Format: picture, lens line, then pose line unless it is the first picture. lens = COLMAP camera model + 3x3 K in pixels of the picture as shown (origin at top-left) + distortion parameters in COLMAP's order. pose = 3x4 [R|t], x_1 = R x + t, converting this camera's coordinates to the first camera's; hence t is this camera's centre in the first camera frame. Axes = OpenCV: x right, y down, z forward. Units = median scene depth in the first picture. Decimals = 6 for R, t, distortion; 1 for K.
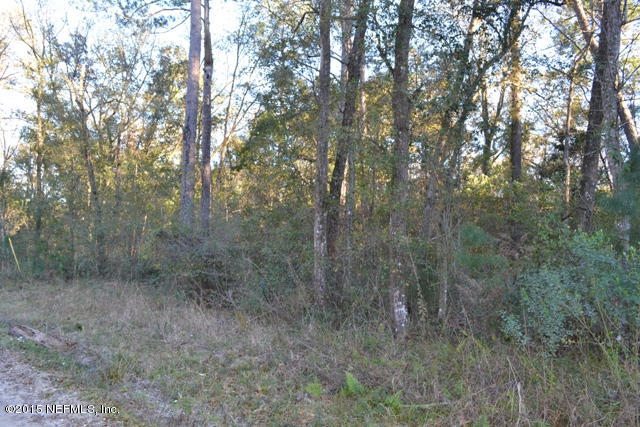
lens RADIAL K [[503.8, 0, 317.9], [0, 503.8, 214.0], [0, 0, 1]] dist [-0.007699, -0.005284]
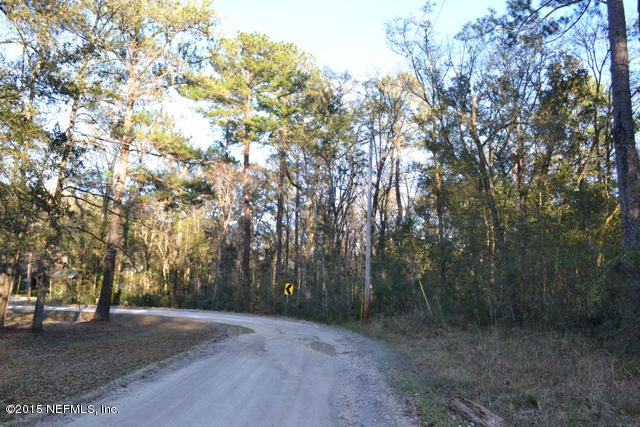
lens RADIAL K [[503.8, 0, 317.9], [0, 503.8, 214.0], [0, 0, 1]] dist [-0.007699, -0.005284]
pose [[0.742833, -0.109007, -0.660543, -0.071089], [0.050747, 0.992985, -0.106800, 0.009964], [0.667551, 0.045814, 0.743153, 0.095188]]
